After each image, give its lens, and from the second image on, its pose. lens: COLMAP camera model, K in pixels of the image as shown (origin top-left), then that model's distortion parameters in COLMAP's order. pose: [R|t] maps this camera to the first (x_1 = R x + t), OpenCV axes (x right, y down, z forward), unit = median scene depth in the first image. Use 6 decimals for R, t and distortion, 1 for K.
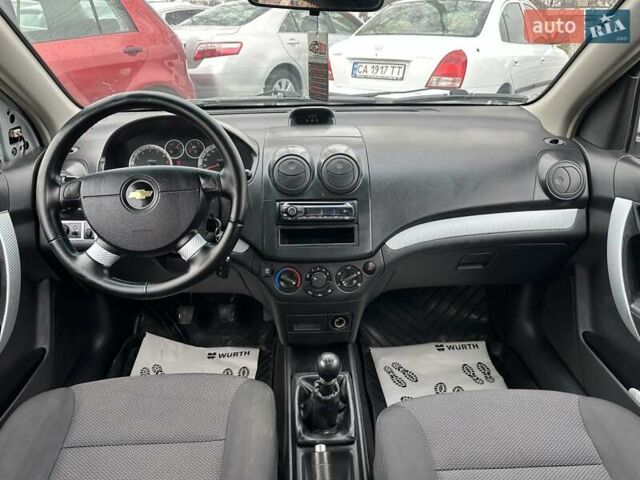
lens RADIAL K [[466.7, 0, 325.8], [0, 466.7, 240.0], [0, 0, 1]] dist [0.004947, -0.004973]
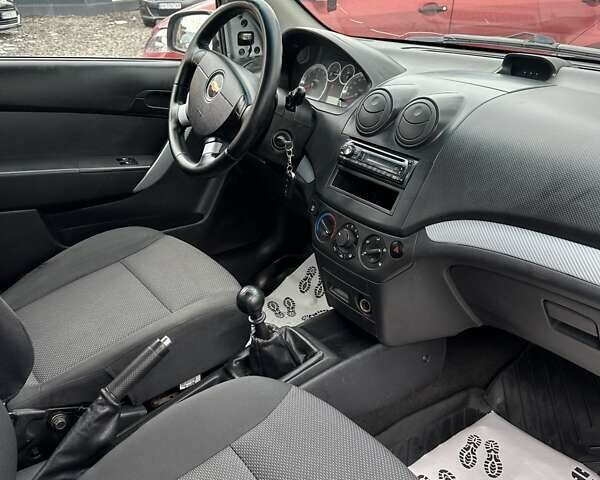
lens RADIAL K [[597.9, 0, 302.0], [0, 597.9, 244.9], [0, 0, 1]] dist [0.028330, 0.000000]
pose [[0.521759, 0.355308, -0.775579, 0.779507], [-0.375127, 0.912083, 0.165482, -0.051406], [0.766190, 0.204599, 0.609173, 0.287165]]
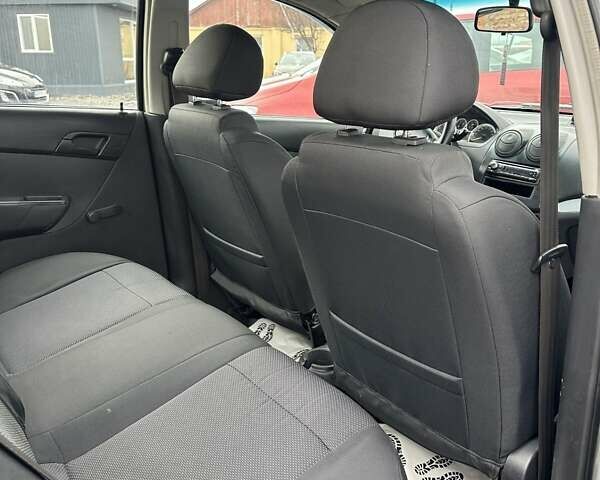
lens RADIAL K [[597.9, 0, 296.6], [0, 597.9, 237.3], [0, 0, 1]] dist [0.028330, 0.000000]
pose [[0.559580, 0.245959, -0.791438, 1.077325], [-0.377686, 0.925703, 0.020645, 0.327284], [0.737715, 0.287363, 0.610901, -0.510349]]
